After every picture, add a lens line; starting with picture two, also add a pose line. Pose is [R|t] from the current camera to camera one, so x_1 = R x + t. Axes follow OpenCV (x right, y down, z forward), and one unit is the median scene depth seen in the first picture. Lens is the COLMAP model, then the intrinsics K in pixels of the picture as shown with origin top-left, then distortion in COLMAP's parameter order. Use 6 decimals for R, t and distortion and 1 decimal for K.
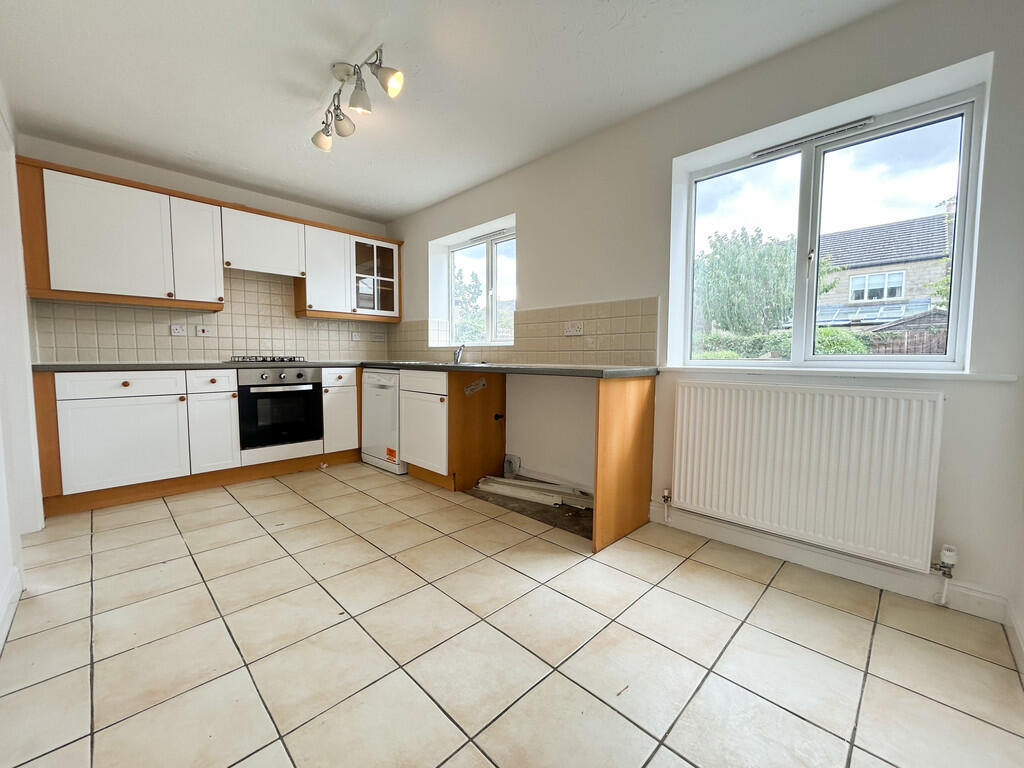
lens RADIAL K [[415.1, 0, 509.1], [0, 415.1, 384.4], [0, 0, 1]] dist [0.001301, -0.000425]
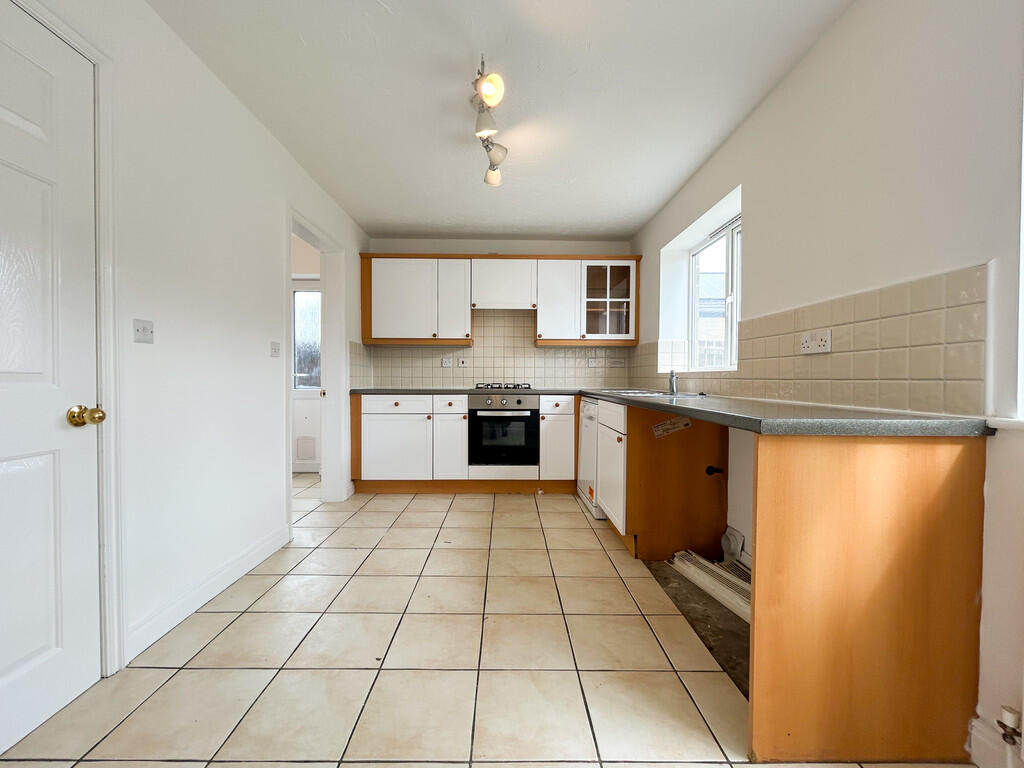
lens RADIAL K [[415.1, 0, 510.9], [0, 415.1, 385.3], [0, 0, 1]] dist [0.001301, -0.000425]
pose [[0.714263, 0.011290, -0.699787, 0.242799], [-0.049582, 0.998174, -0.034503, -0.028654], [0.698119, 0.059341, 0.713518, 0.256998]]
